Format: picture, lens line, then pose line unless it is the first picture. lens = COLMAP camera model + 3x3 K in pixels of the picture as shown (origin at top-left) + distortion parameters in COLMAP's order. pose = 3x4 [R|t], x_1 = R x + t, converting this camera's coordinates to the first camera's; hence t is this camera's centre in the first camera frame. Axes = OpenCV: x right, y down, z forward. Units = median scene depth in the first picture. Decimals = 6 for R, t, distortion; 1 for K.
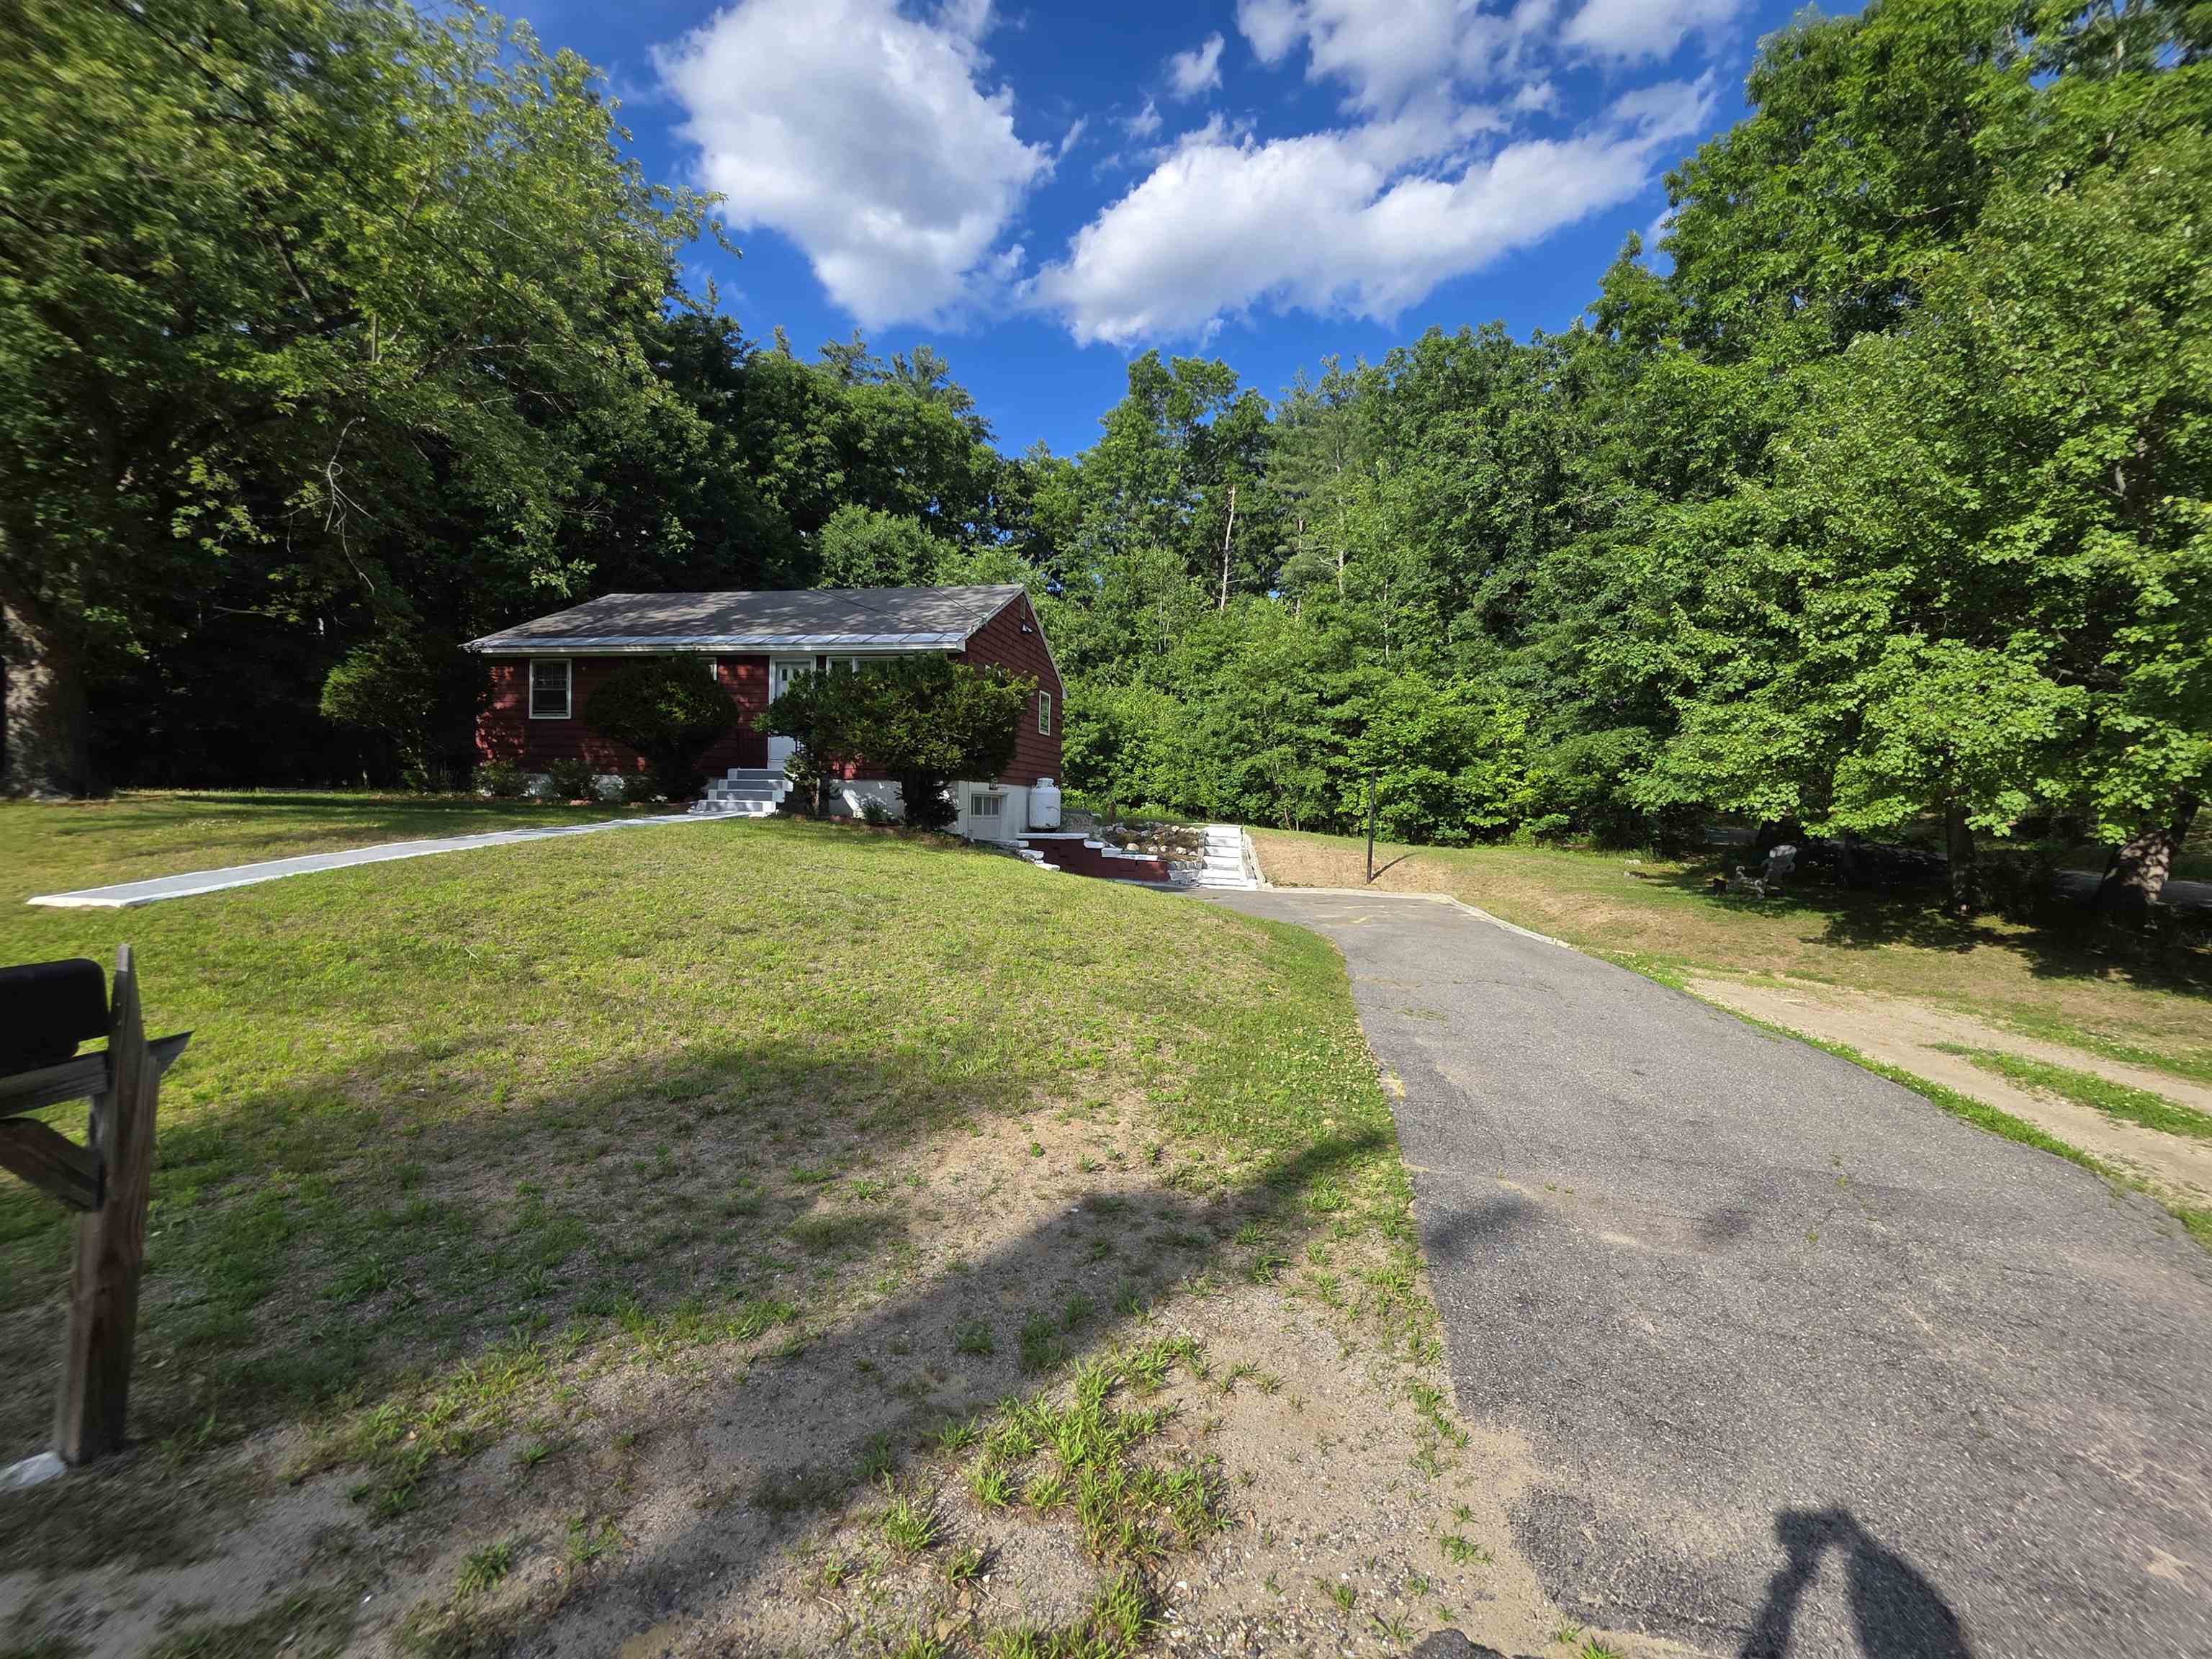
lens RADIAL K [[887.0, 0, 1107.4], [0, 887.0, 830.6], [0, 0, 1]] dist [-0.000619, -0.000526]
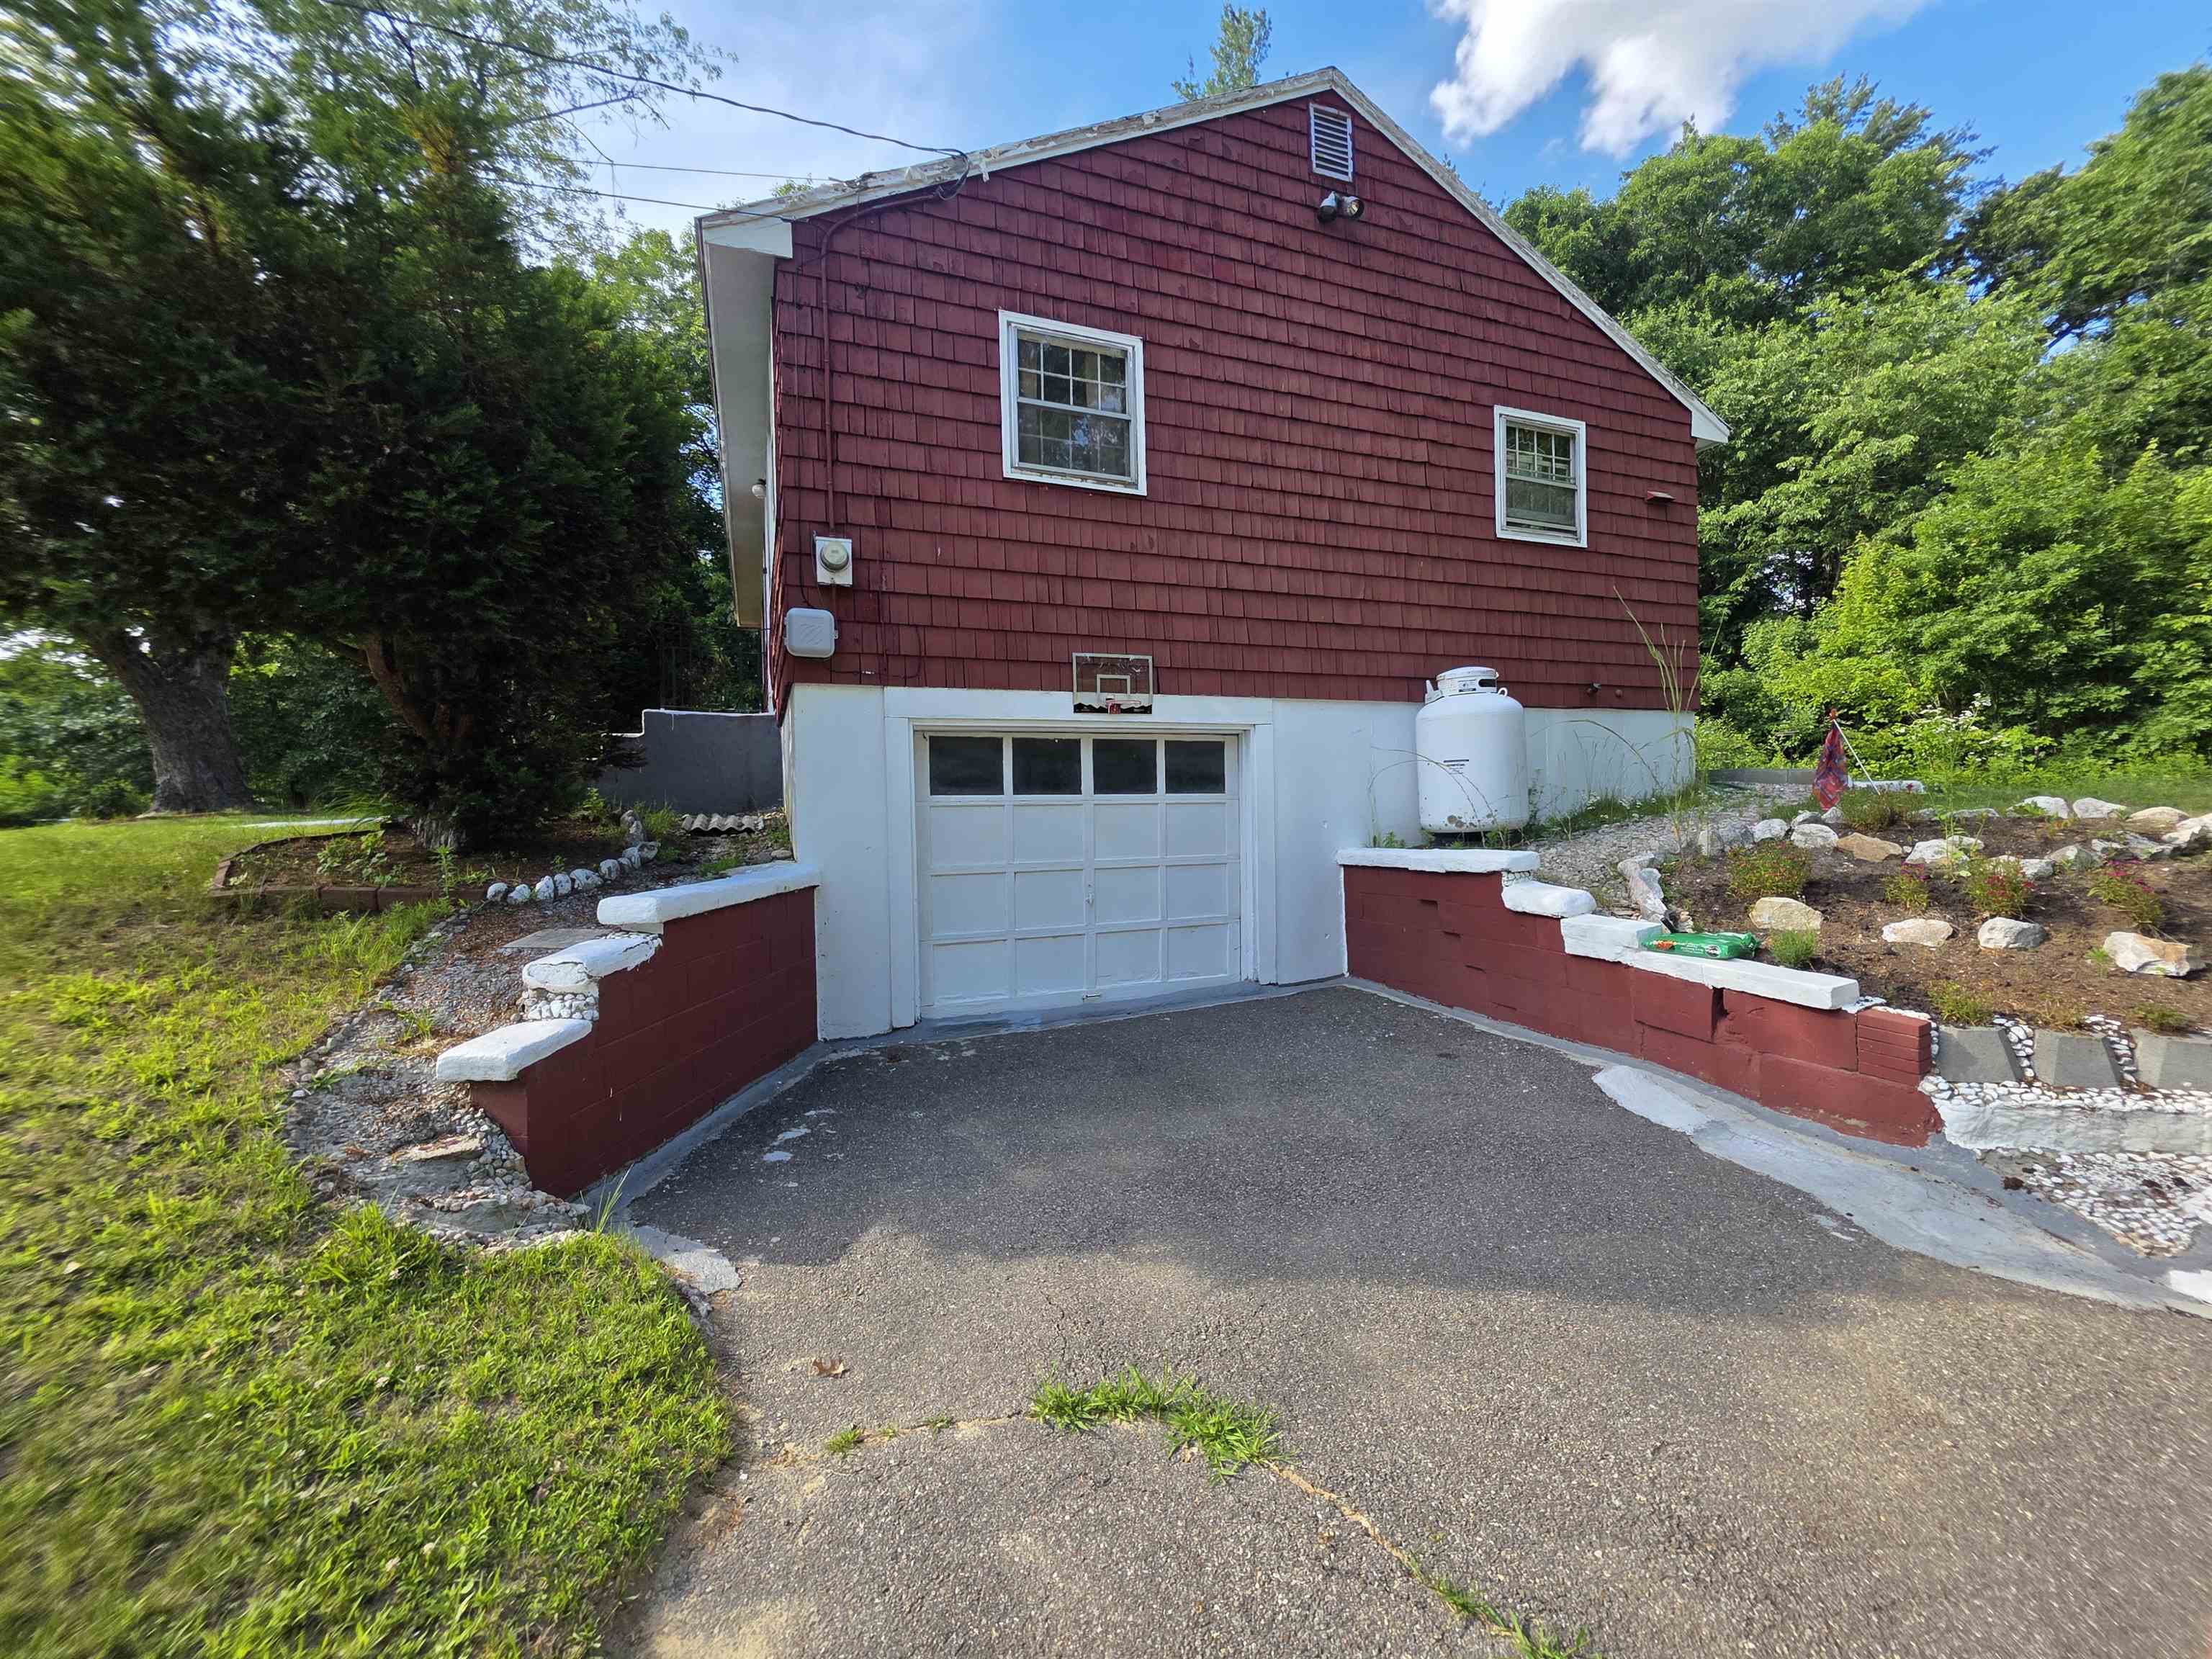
lens RADIAL K [[887.0, 0, 1103.6], [0, 887.0, 823.9], [0, 0, 1]] dist [-0.000619, -0.000526]
pose [[0.544674, -0.028608, -0.838160, 0.073478], [0.012525, 0.999584, -0.025978, 0.000350], [0.838555, 0.003652, 0.544805, 0.460362]]
